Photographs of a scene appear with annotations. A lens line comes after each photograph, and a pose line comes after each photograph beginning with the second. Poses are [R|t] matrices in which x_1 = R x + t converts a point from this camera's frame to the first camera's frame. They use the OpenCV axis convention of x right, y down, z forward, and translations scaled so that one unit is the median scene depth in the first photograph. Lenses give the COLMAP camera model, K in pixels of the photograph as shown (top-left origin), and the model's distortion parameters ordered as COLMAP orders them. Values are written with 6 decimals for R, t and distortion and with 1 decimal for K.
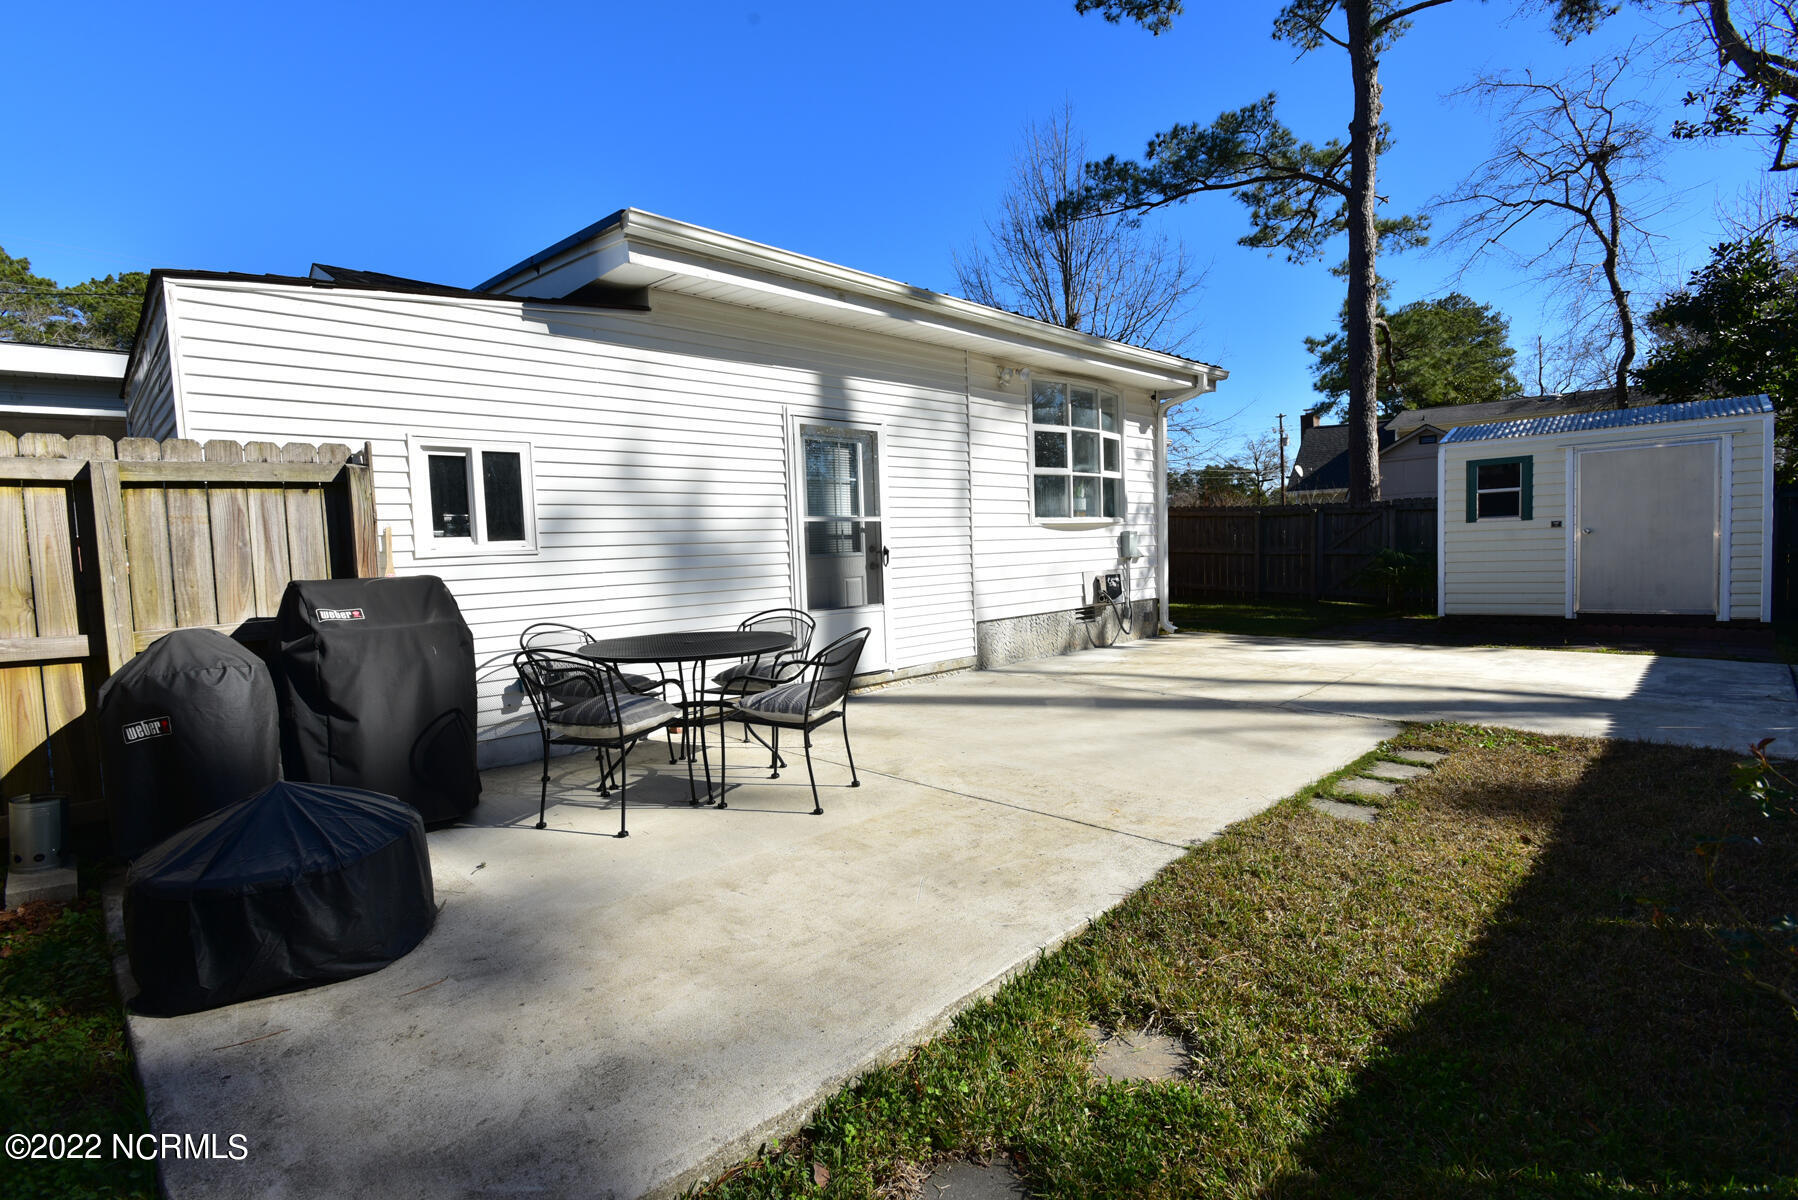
lens RADIAL K [[855.3, 0, 903.7], [0, 855.3, 598.3], [0, 0, 1]] dist [-0.004984, -0.000918]
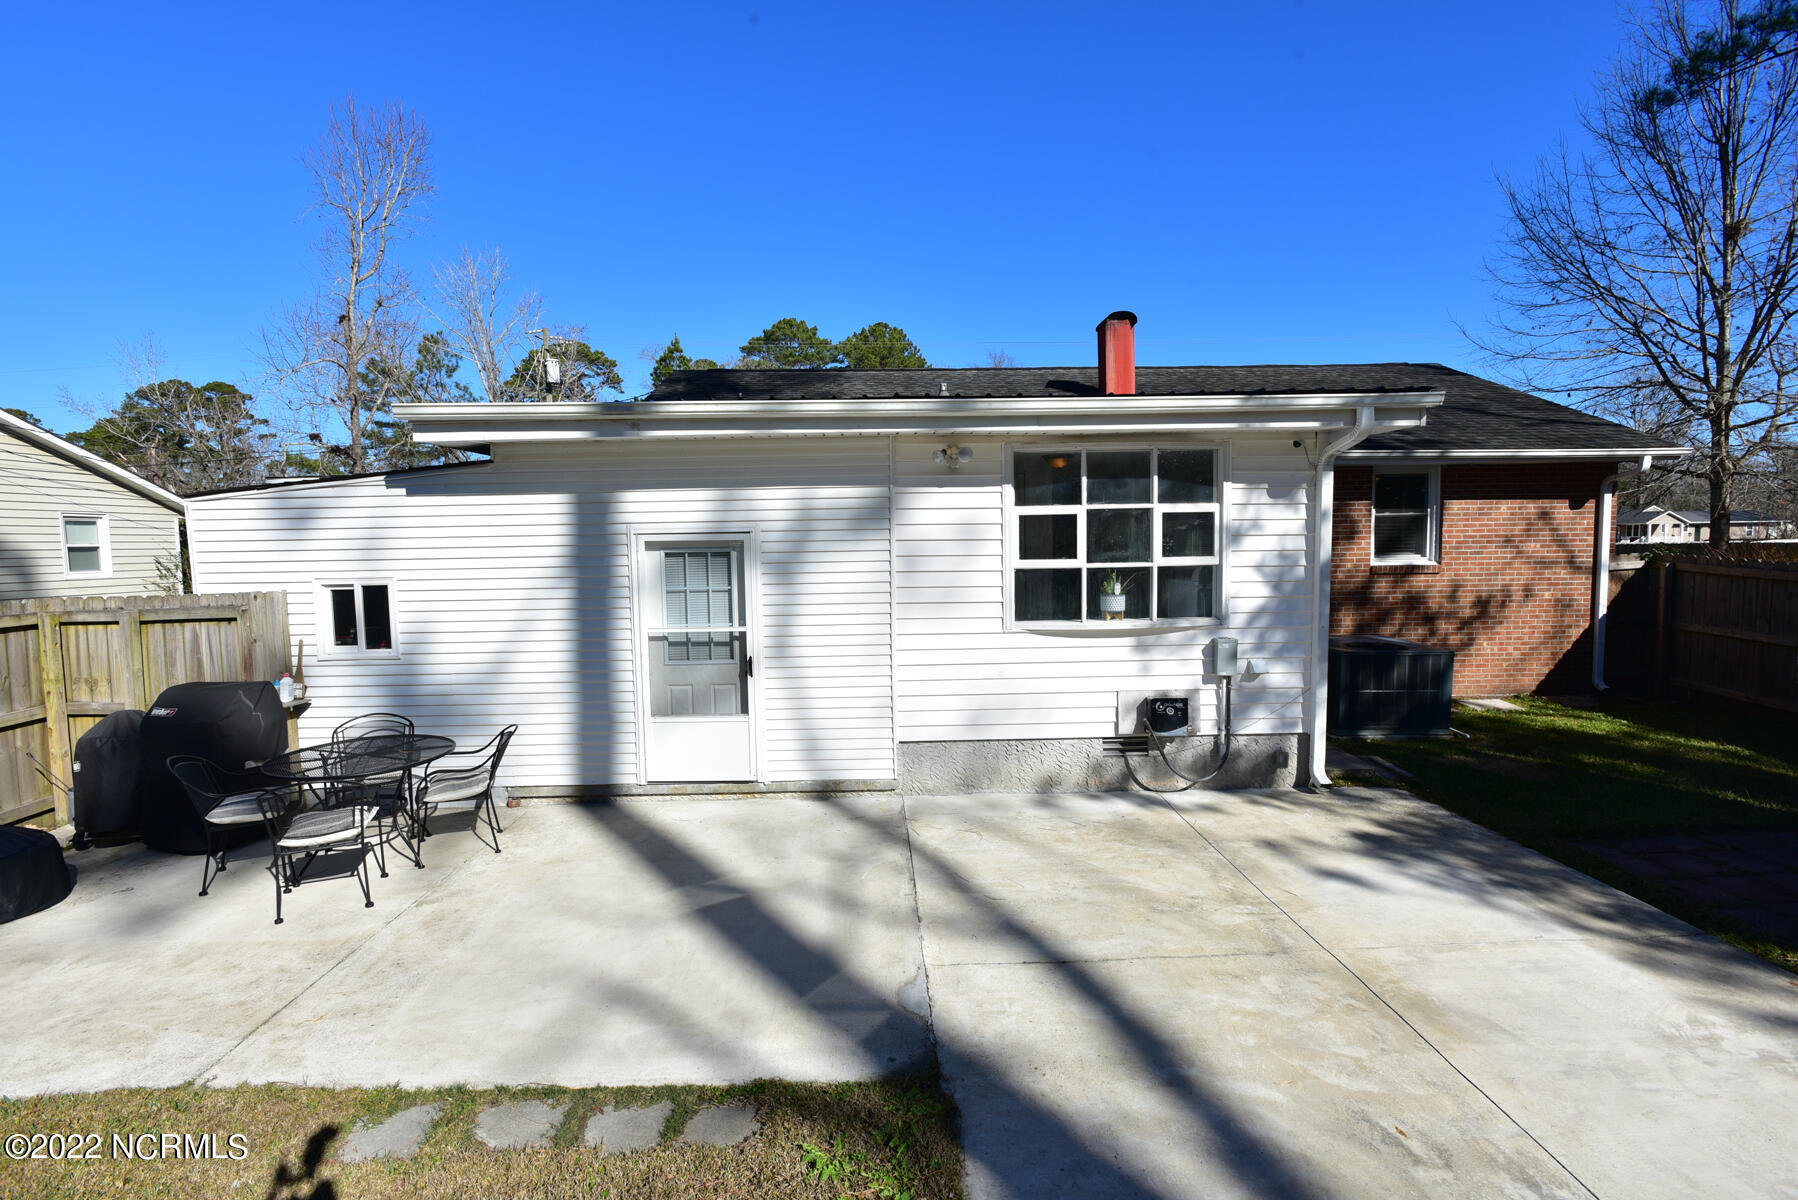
lens RADIAL K [[855.3, 0, 898.8], [0, 855.3, 602.5], [0, 0, 1]] dist [-0.004984, -0.000918]
pose [[0.719747, 0.077198, -0.689931, 0.633596], [-0.052996, 0.997008, 0.056272, -0.152685], [0.692211, -0.003938, 0.721684, 0.336376]]
